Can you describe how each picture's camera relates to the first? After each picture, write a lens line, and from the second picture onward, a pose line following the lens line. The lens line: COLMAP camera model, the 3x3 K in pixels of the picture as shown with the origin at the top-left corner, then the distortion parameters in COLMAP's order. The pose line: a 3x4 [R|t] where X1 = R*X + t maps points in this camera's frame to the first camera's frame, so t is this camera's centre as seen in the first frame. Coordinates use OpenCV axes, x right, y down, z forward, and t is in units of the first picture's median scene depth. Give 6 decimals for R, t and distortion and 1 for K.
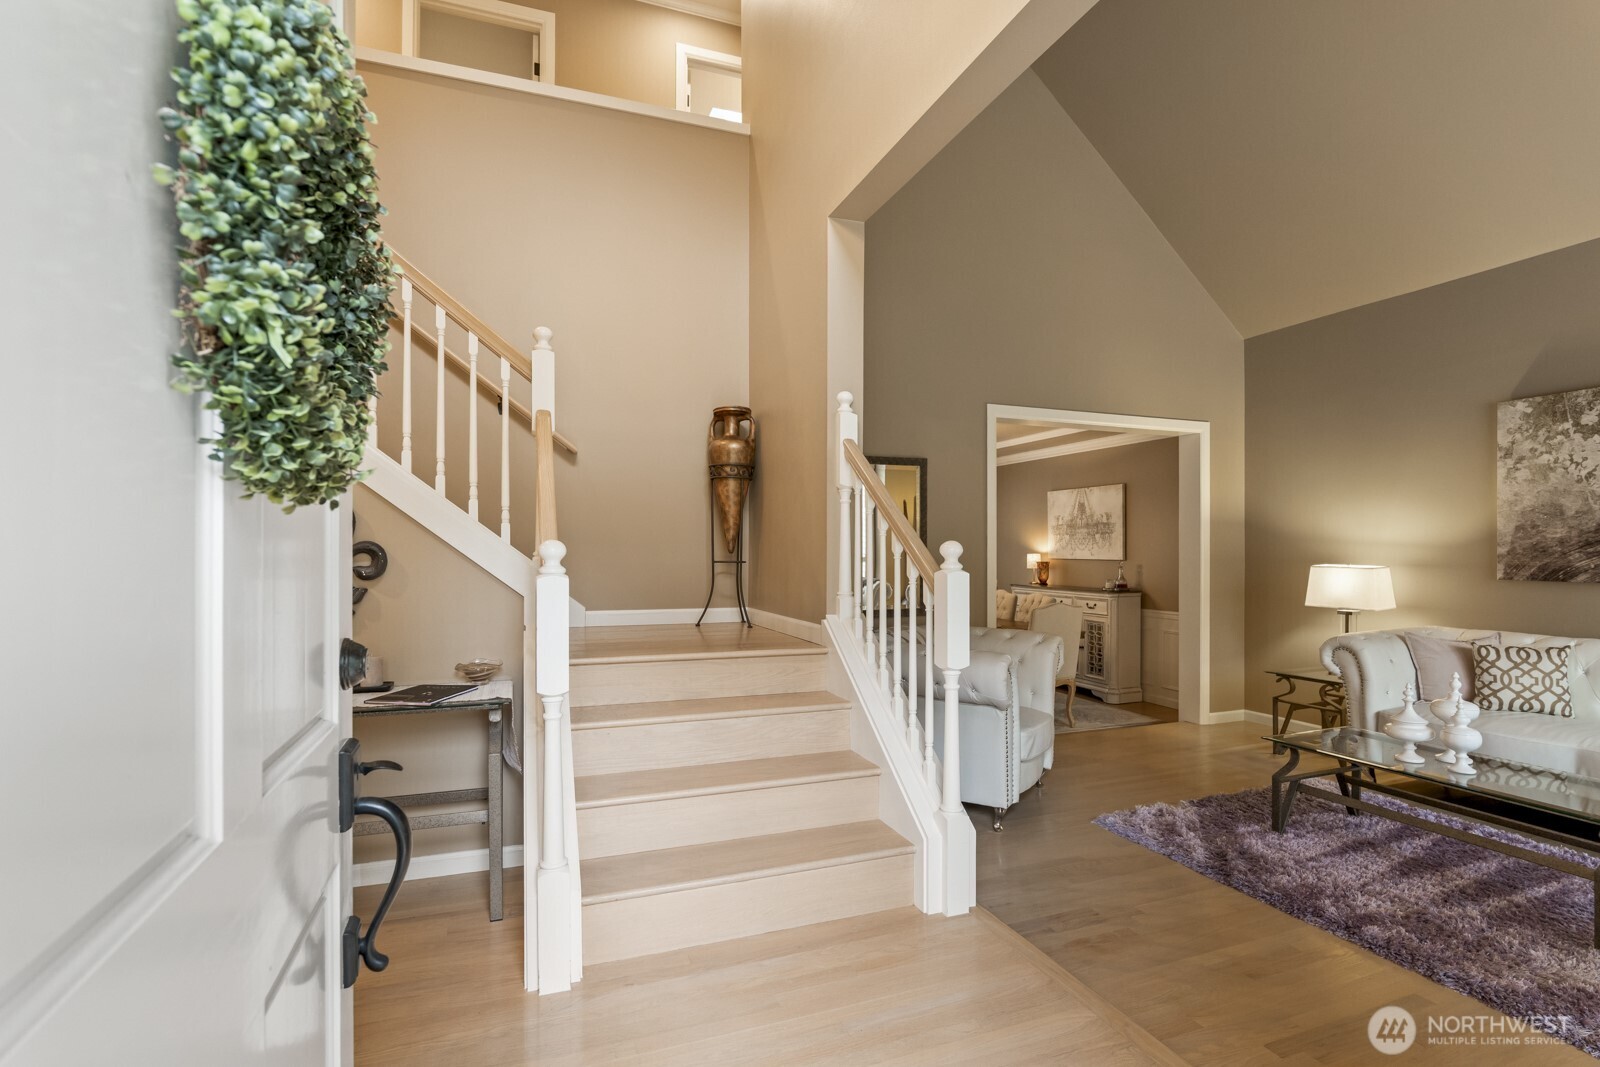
lens RADIAL K [[757.3, 0, 792.4], [0, 757.3, 542.2], [0, 0, 1]] dist [-0.018415, 0.000934]
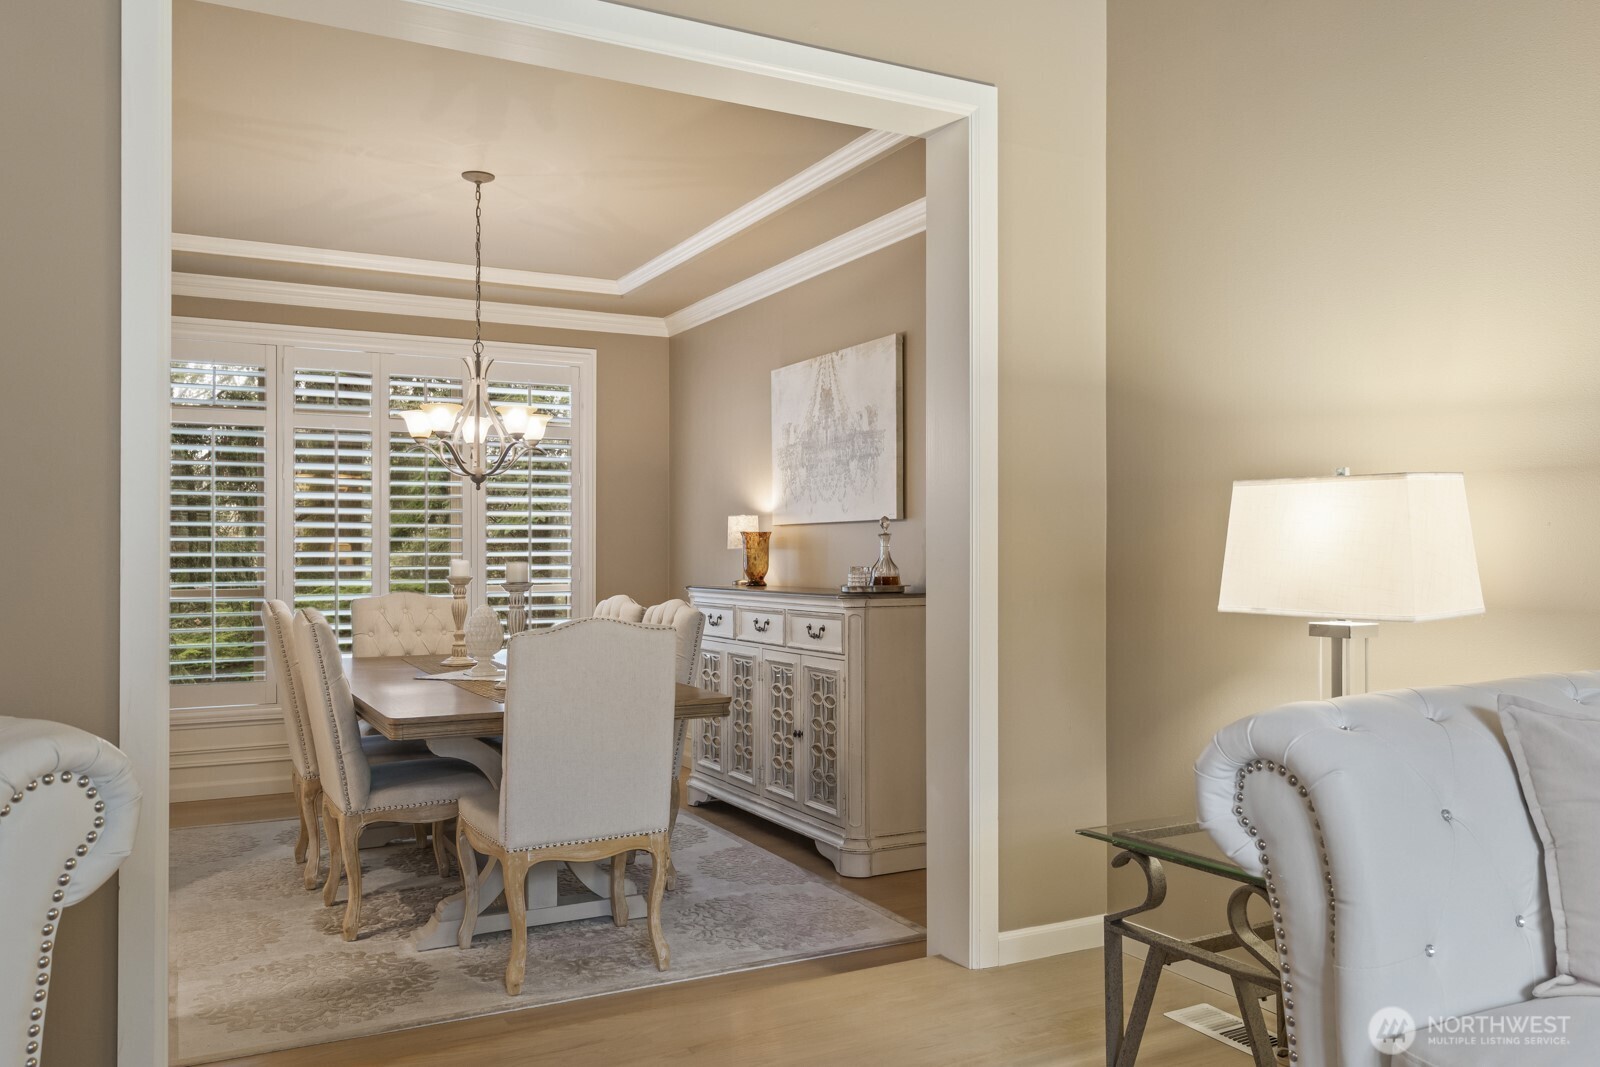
lens RADIAL K [[1239.3, 0, 803.5], [0, 1239.3, 533.8], [0, 0, 1]] dist [0.000289, -0.008105]
pose [[0.989296, 0.004293, 0.145862, 0.296623], [-0.002902, 0.999948, -0.009752, 0.039340], [-0.145896, 0.009224, 0.989257, 0.350089]]
